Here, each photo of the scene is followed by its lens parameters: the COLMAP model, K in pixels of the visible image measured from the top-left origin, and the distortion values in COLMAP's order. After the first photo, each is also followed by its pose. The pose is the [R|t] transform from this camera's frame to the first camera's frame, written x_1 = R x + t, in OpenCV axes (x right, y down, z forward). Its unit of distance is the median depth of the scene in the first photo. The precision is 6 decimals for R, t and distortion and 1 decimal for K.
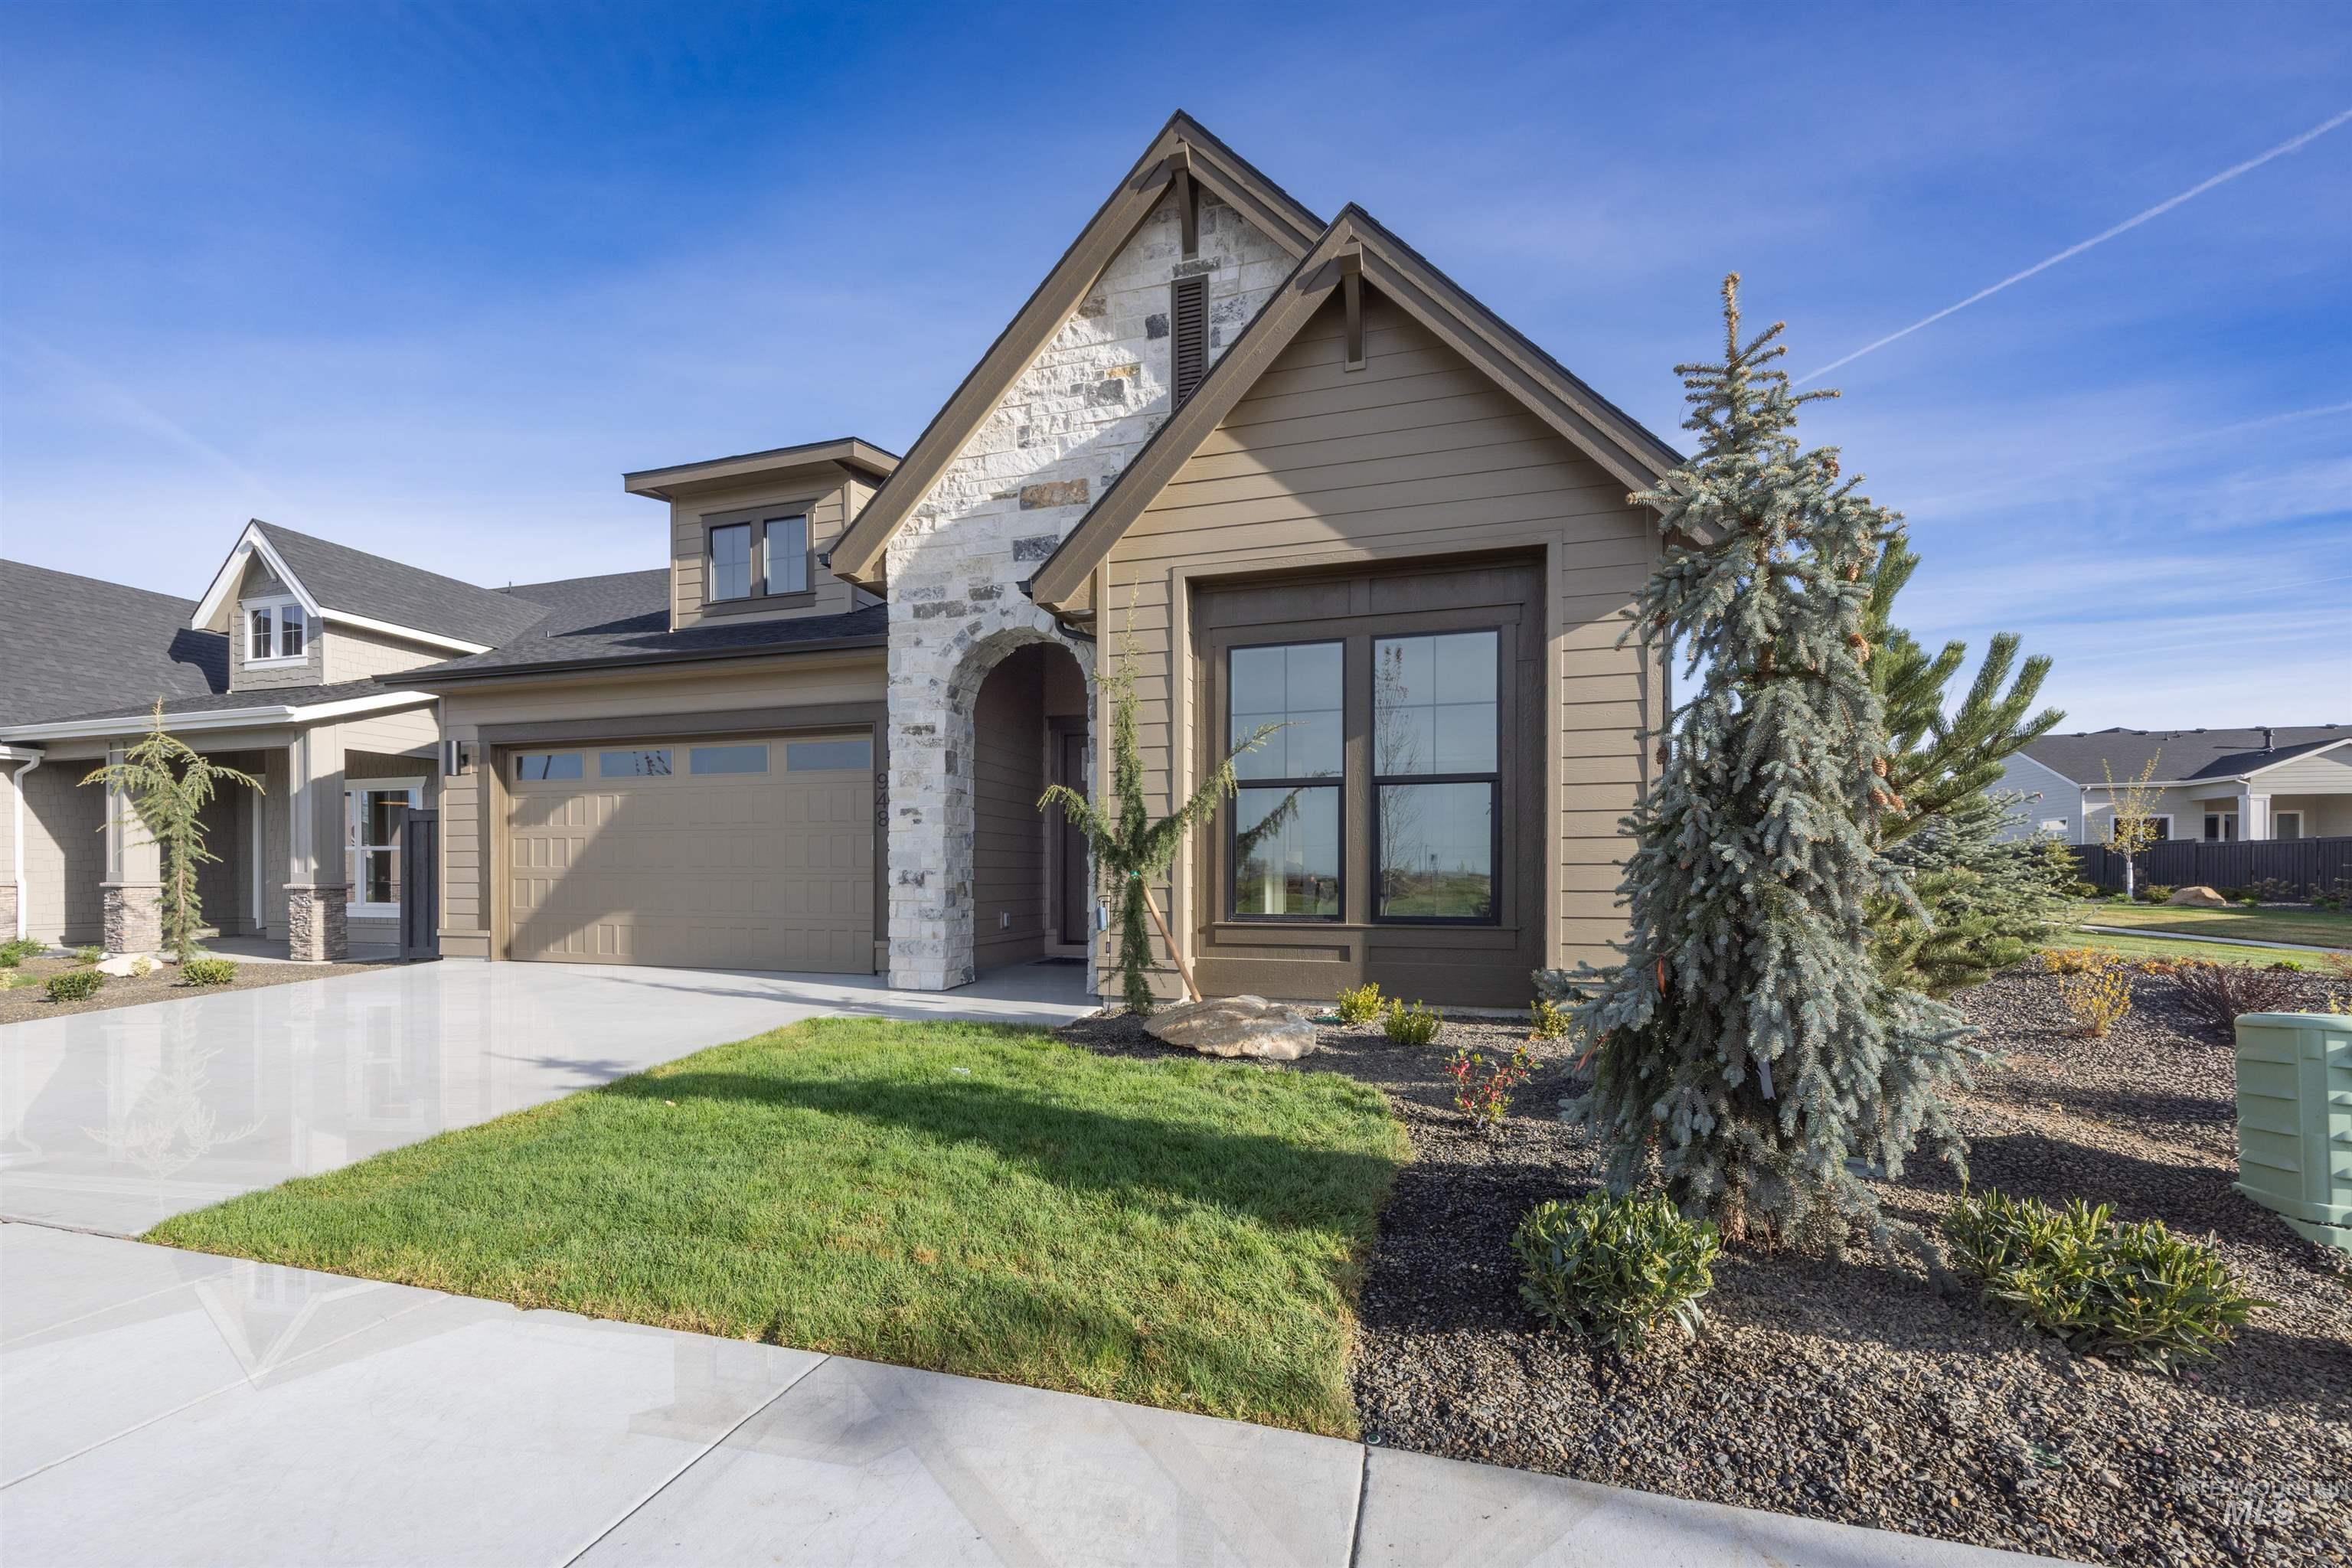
lens RADIAL K [[1021.1, 0, 1118.5], [0, 1021.1, 878.9], [0, 0, 1]] dist [0.000338, 0.000039]
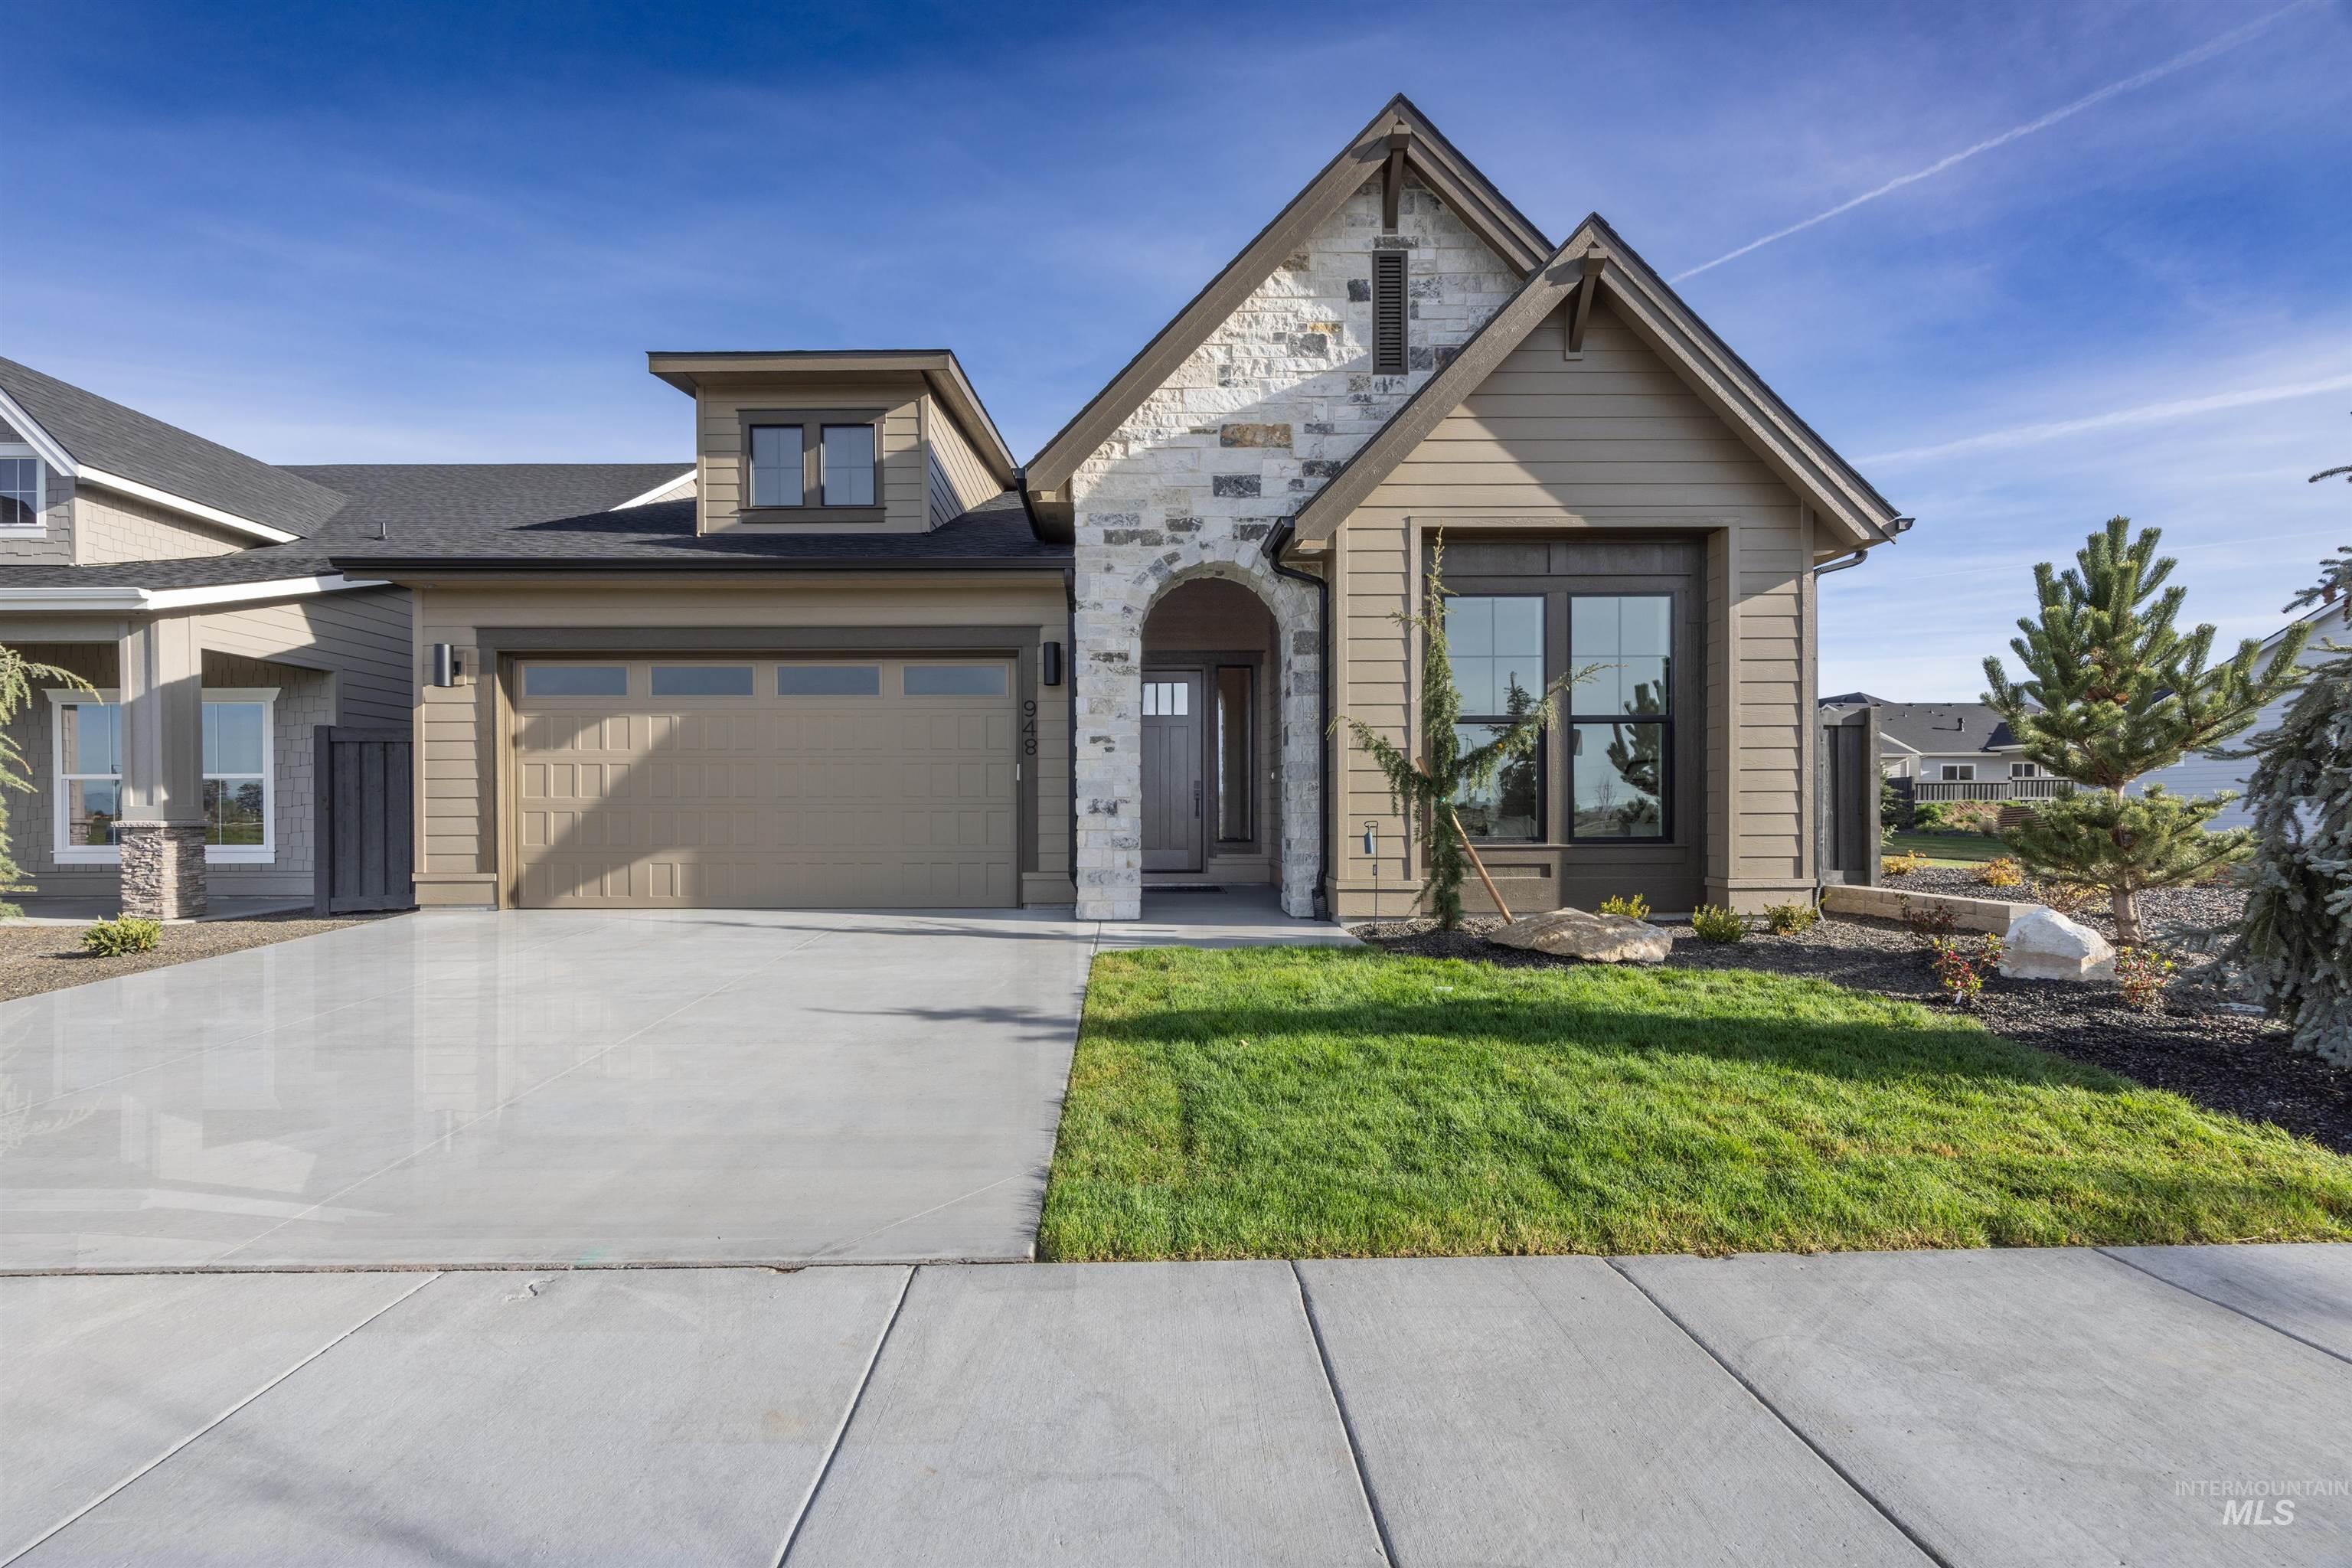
lens RADIAL K [[944.6, 0, 1144.6], [0, 944.6, 816.1], [0, 0, 1]] dist [-0.000783, -0.000156]
pose [[0.947465, -0.006009, 0.319803, -0.466828], [0.005930, 0.999982, 0.001222, 0.007424], [-0.319804, 0.000739, 0.947483, 0.125740]]
